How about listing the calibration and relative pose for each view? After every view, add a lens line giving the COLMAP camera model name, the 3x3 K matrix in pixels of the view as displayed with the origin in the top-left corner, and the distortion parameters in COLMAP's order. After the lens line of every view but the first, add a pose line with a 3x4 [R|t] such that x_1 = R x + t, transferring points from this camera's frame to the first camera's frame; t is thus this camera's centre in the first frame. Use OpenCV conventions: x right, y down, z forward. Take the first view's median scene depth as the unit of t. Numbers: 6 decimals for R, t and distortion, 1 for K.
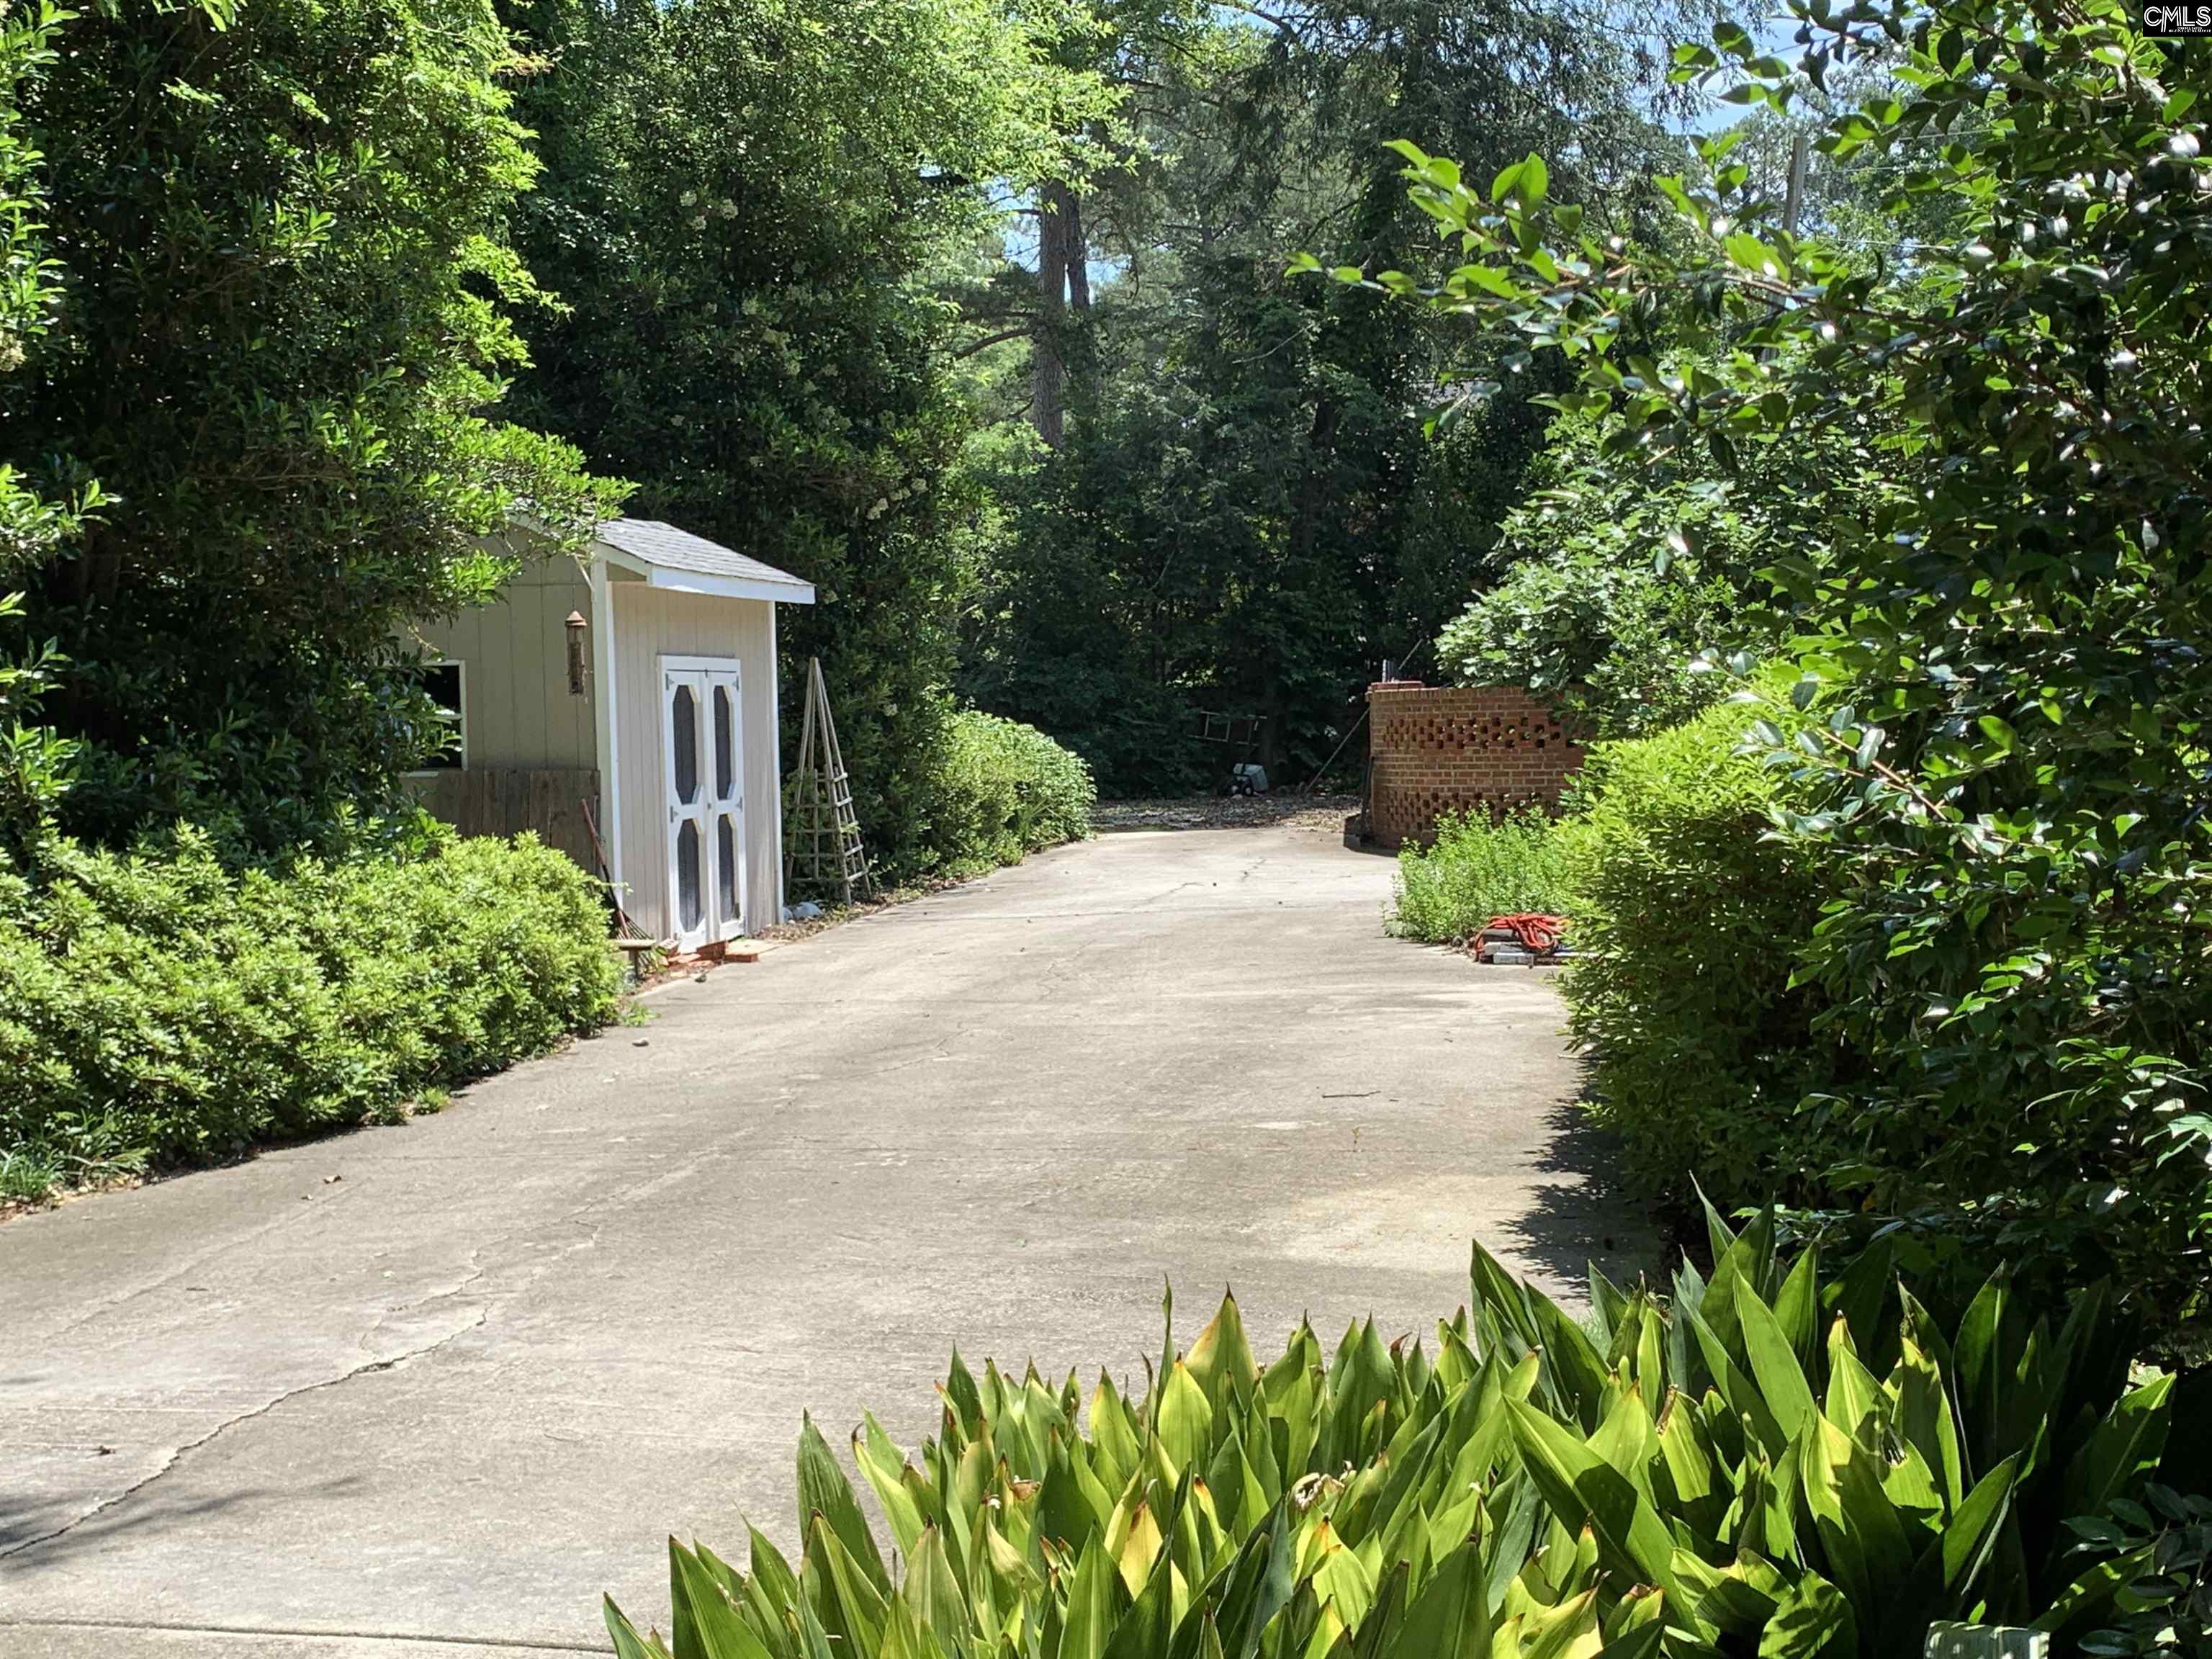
lens RADIAL K [[2980.8, 0, 1106.0], [0, 2980.8, 829.5], [0, 0, 1]] dist [0.096412, 0.013890]
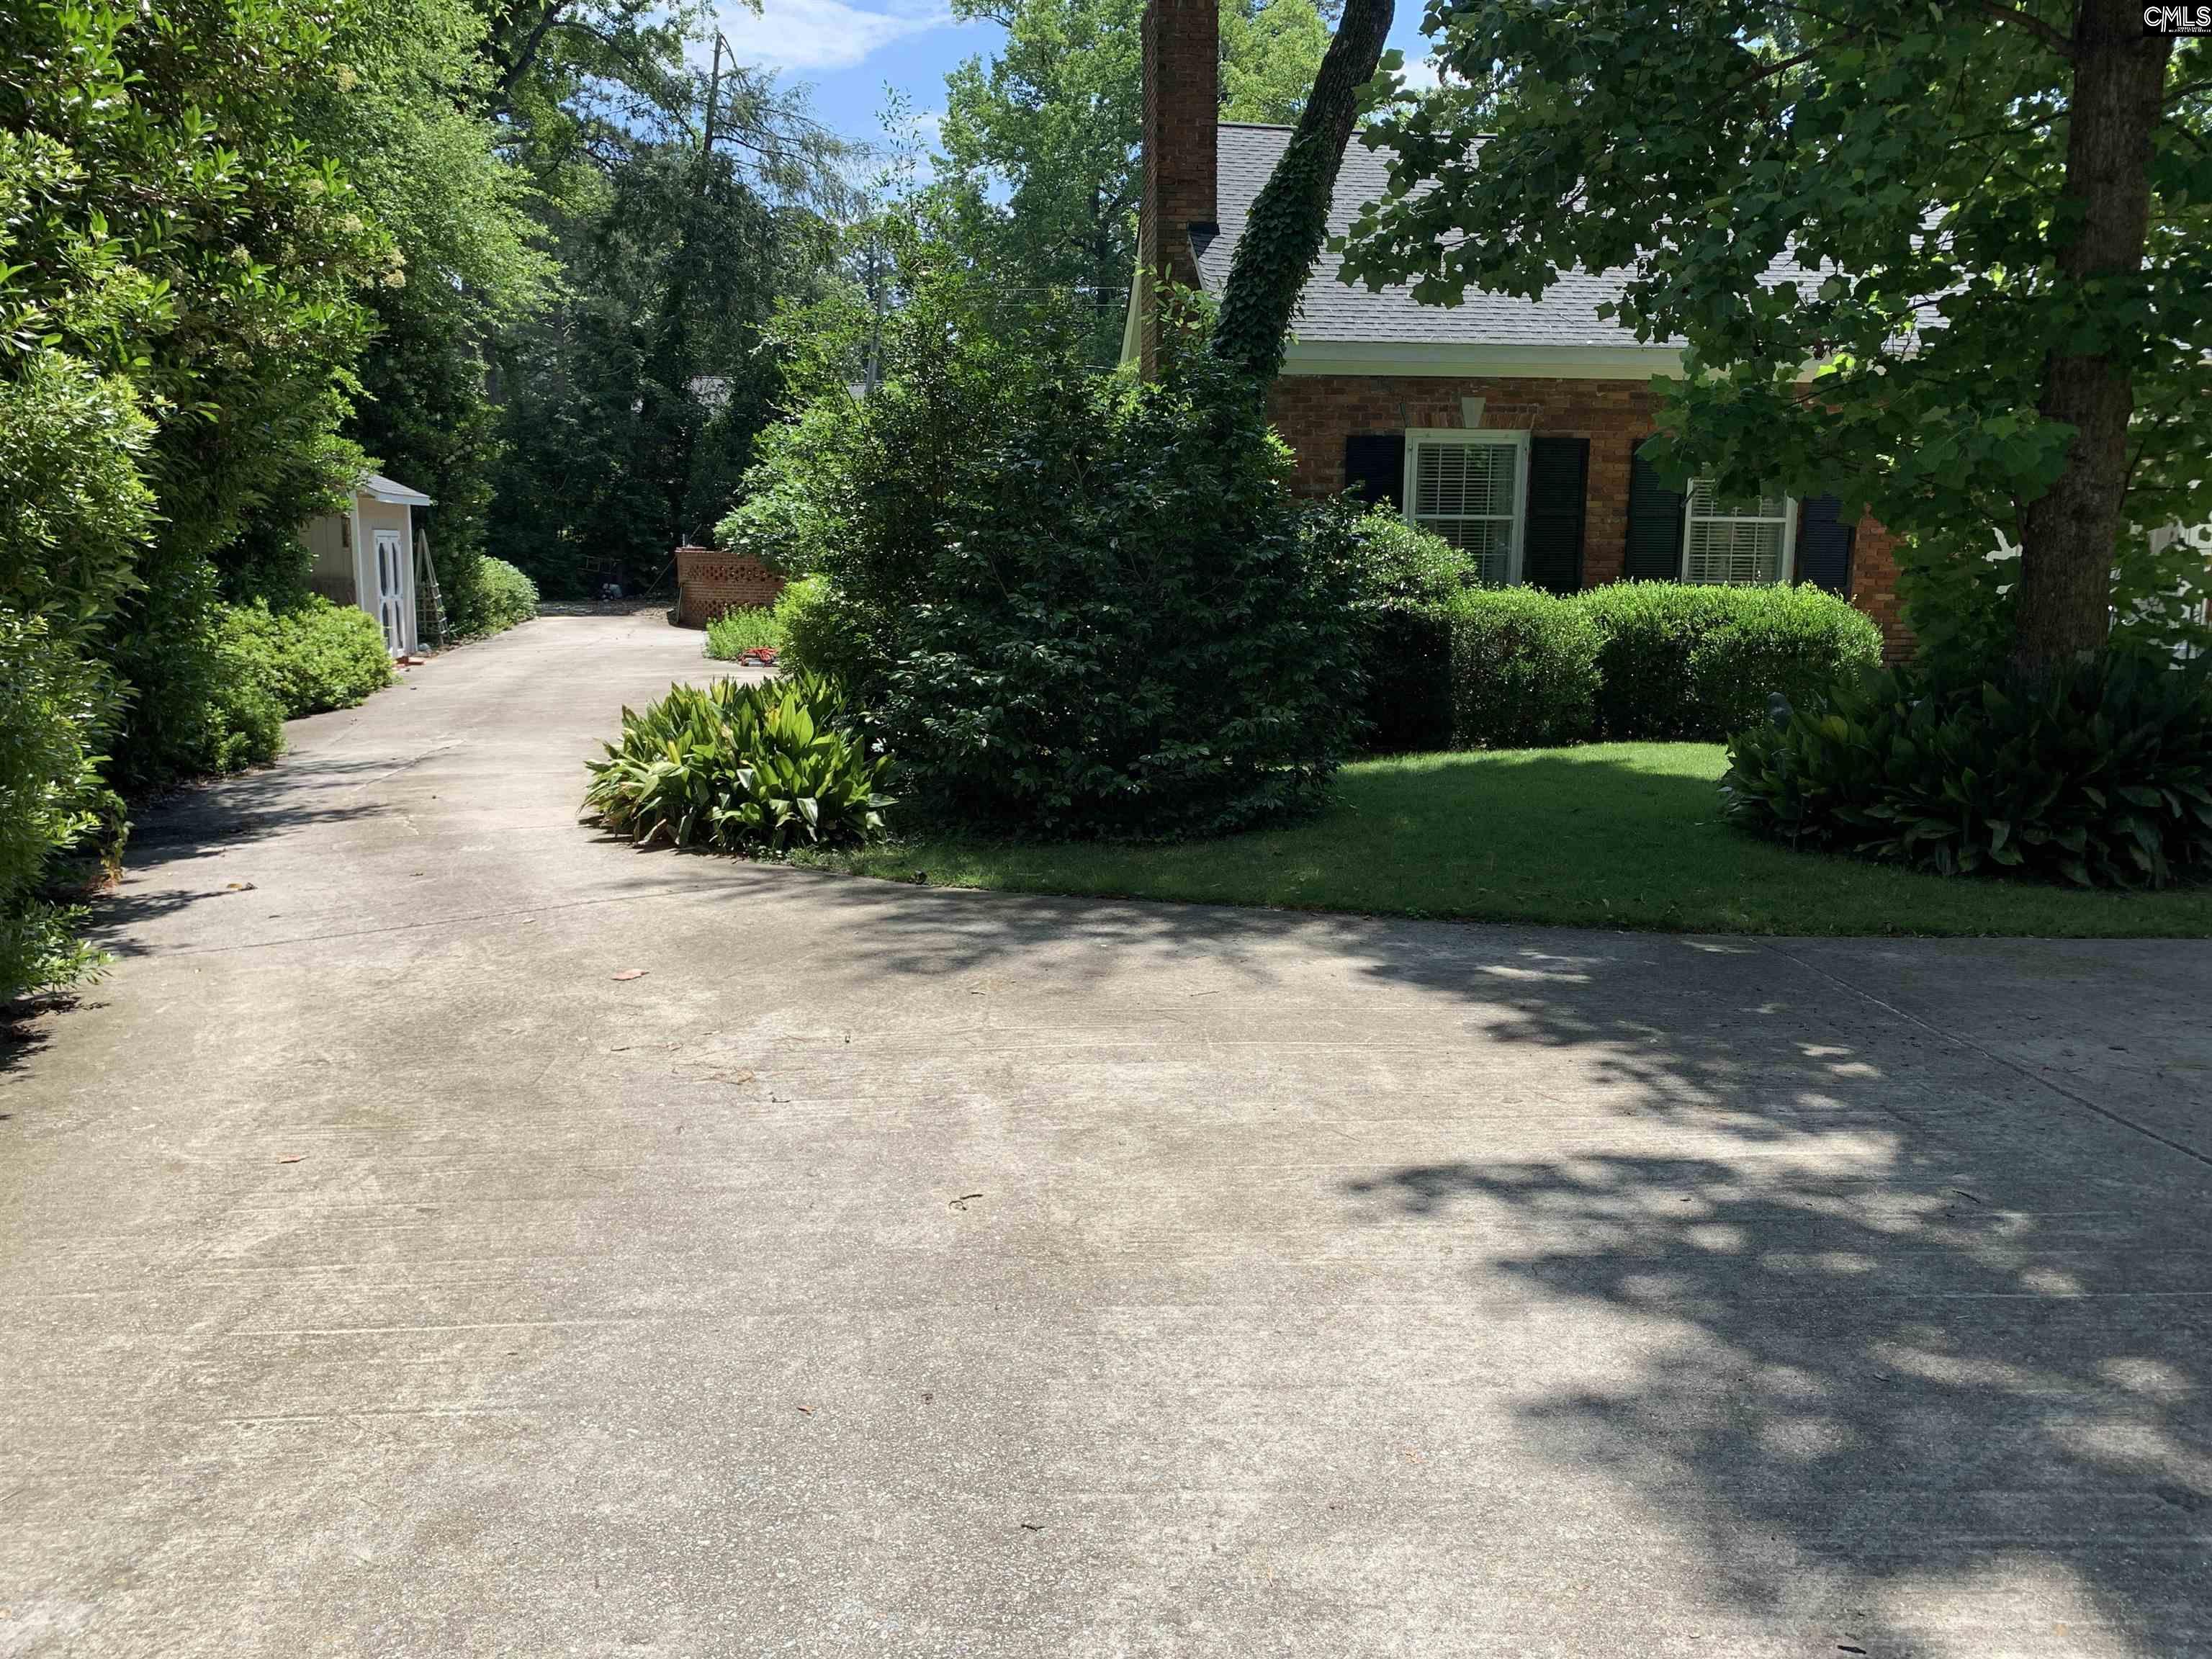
lens RADIAL K [[1608.5, 0, 1106.0], [0, 1608.5, 829.5], [0, 0, 1]] dist [0.145152, -0.377651]
pose [[0.938148, -0.025606, 0.345285, -0.041111], [-0.017473, 0.992489, 0.121078, 0.005732], [-0.345792, -0.119622, 0.930655, -0.258605]]
